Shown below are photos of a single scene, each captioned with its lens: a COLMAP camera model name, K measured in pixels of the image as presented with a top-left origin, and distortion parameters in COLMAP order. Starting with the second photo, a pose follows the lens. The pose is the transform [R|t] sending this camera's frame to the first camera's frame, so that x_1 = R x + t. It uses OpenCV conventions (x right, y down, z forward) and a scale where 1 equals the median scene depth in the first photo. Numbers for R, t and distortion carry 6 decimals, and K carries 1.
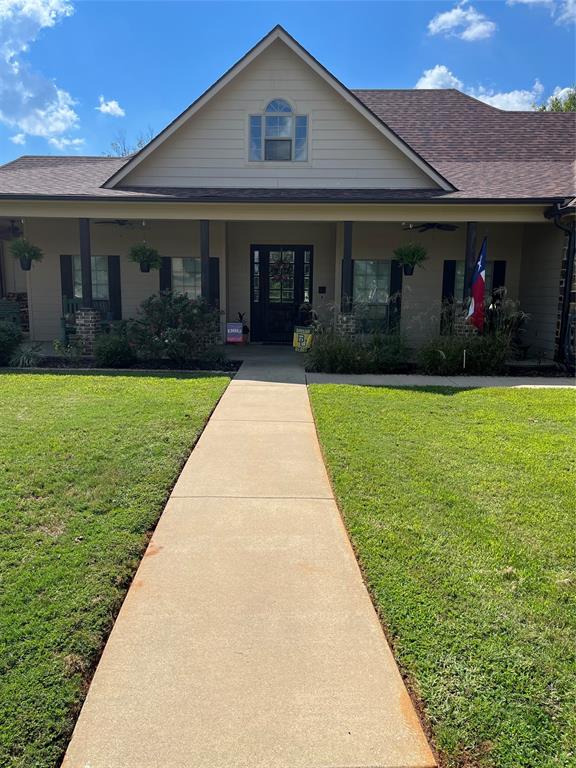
lens RADIAL K [[583.7, 0, 282.3], [0, 583.7, 385.6], [0, 0, 1]] dist [0.067534, -0.101086]
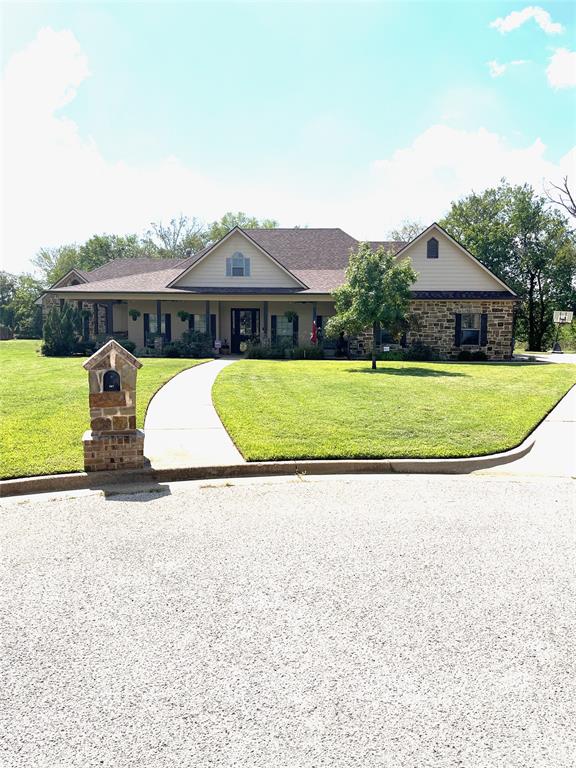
lens RADIAL K [[583.7, 0, 292.4], [0, 583.7, 383.5], [0, 0, 1]] dist [0.067534, -0.101086]
pose [[0.999723, -0.002270, -0.023423, 0.273070], [0.000343, 0.996640, -0.081911, 0.260812], [0.023530, 0.081881, 0.996364, -1.375379]]
